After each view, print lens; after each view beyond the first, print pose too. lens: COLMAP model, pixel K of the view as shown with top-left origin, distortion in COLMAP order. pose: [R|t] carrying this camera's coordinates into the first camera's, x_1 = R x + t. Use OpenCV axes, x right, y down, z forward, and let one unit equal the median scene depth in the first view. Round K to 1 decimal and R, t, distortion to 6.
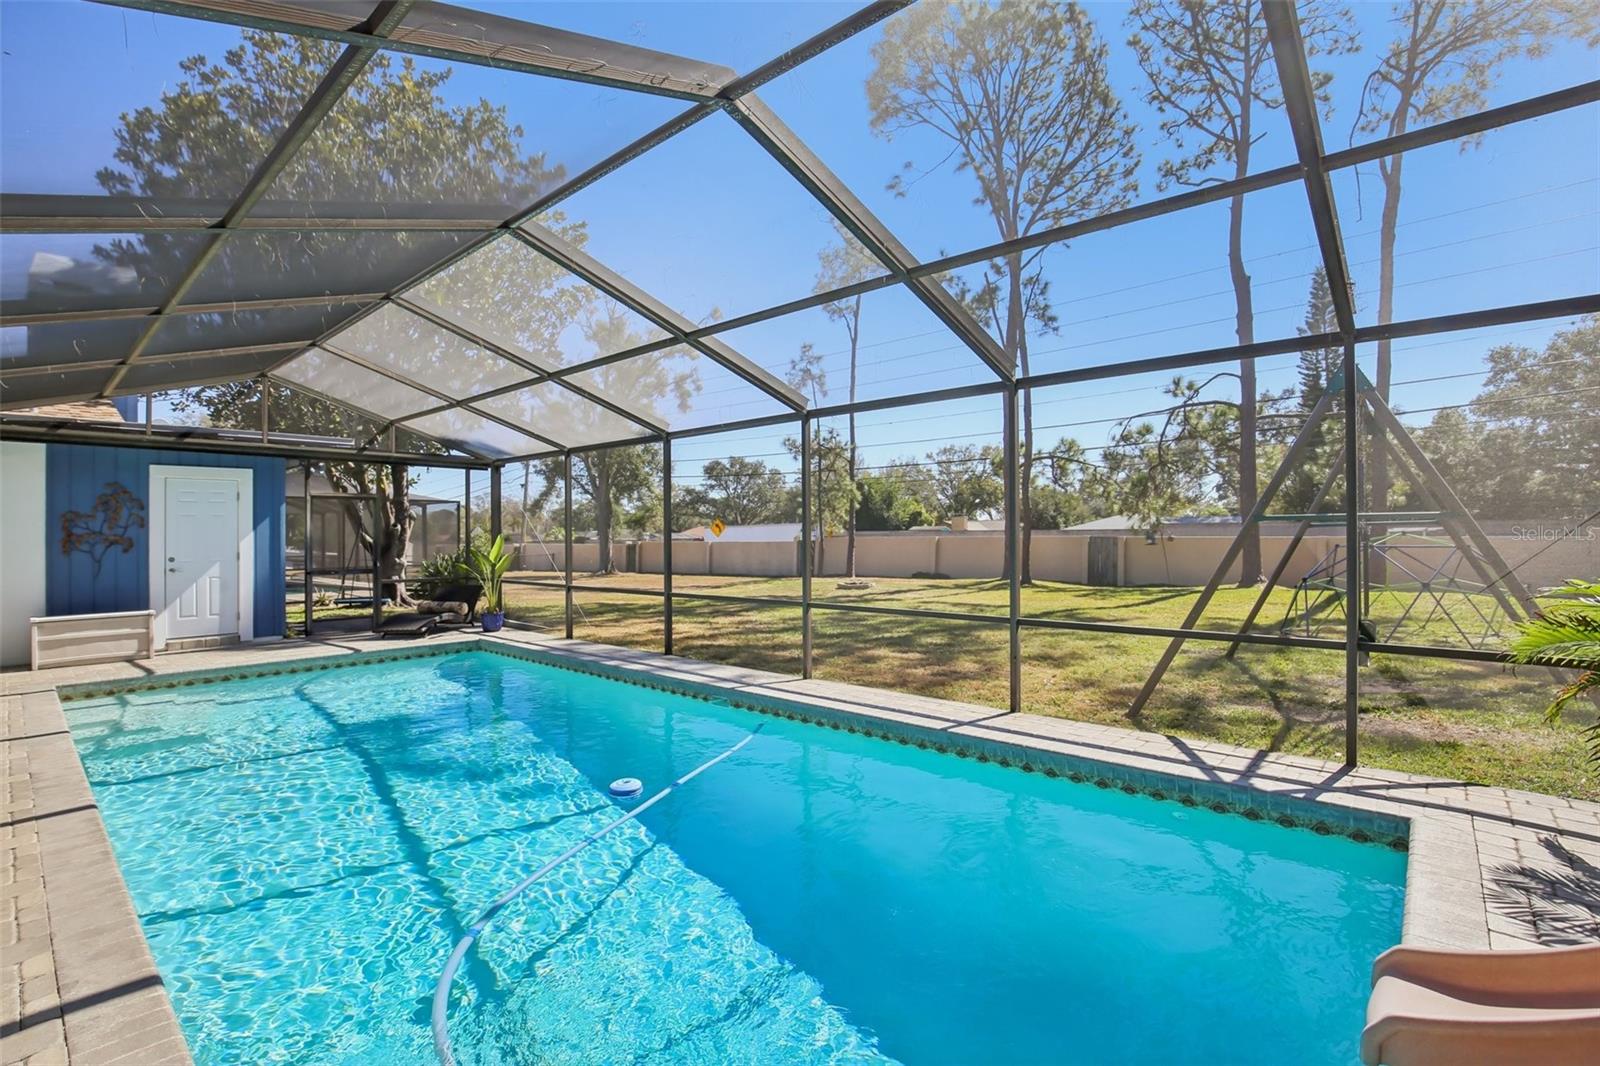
lens RADIAL K [[740.8, 0, 807.0], [0, 740.8, 512.2], [0, 0, 1]] dist [-0.001278, -0.000353]
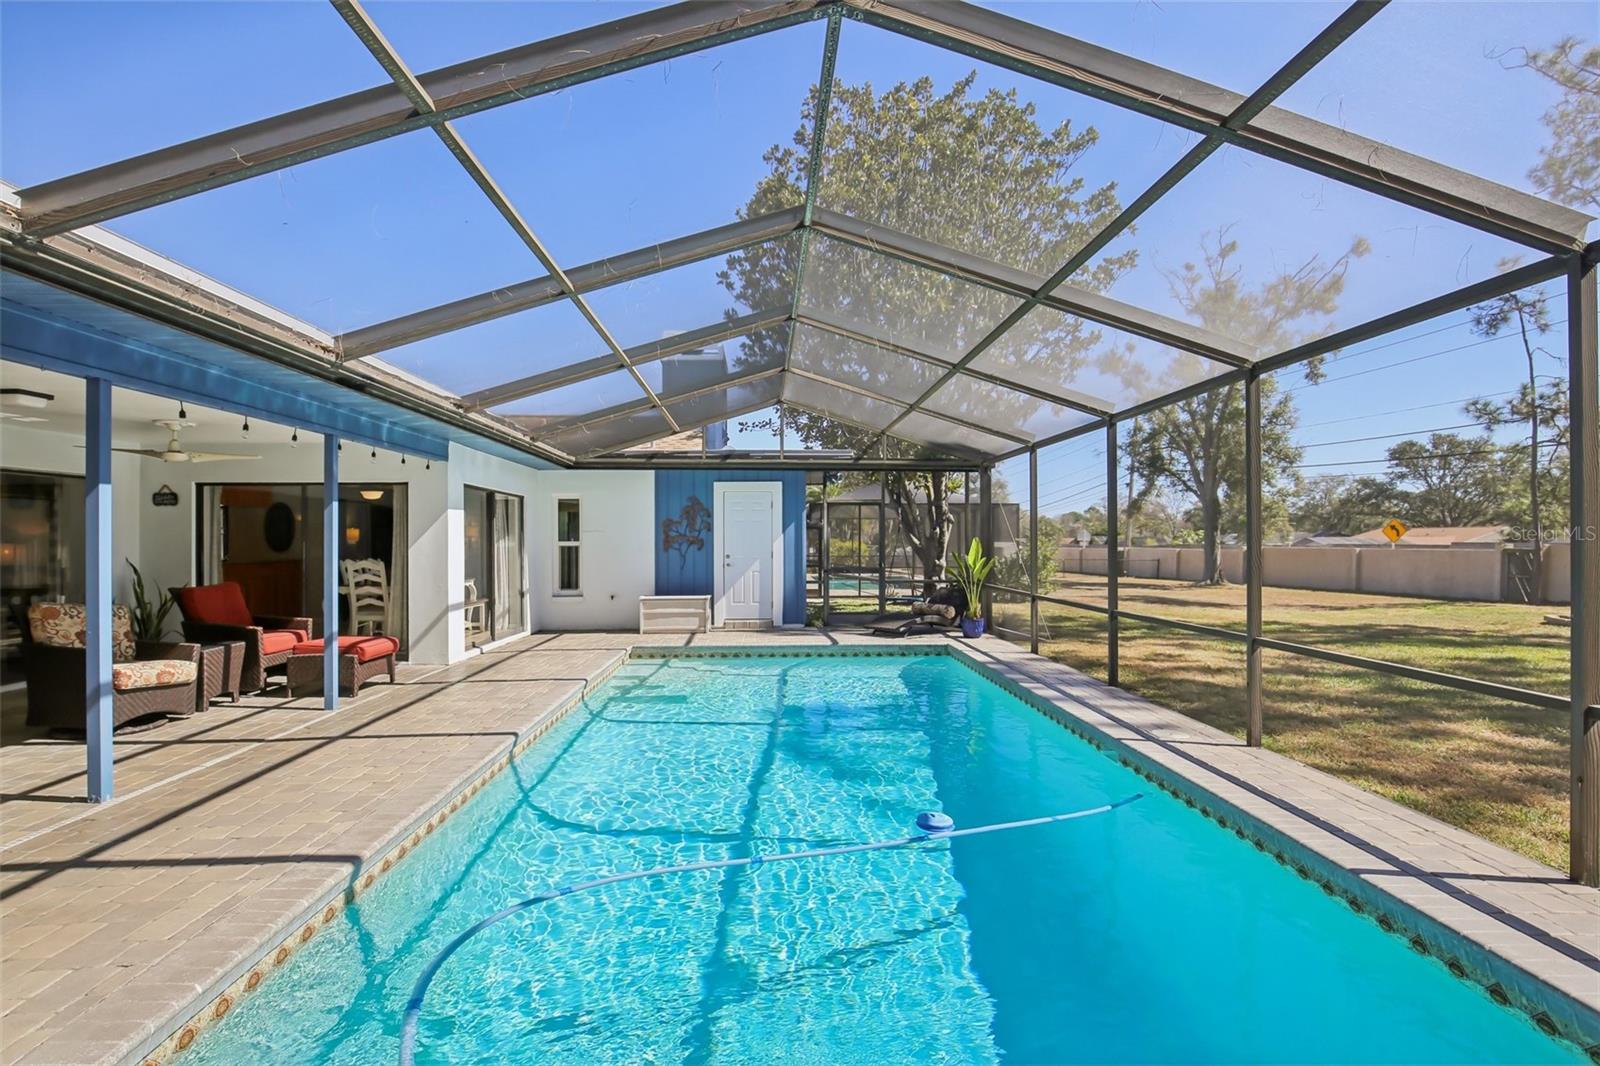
lens RADIAL K [[784.3, 0, 800.0], [0, 784.3, 533.0], [0, 0, 1]] dist [-0.003840, 0.000314]
pose [[0.712136, 0.001227, -0.702041, 0.155840], [0.015776, 0.999718, 0.017750, 0.002028], [0.701865, -0.023716, 0.711915, 0.127586]]
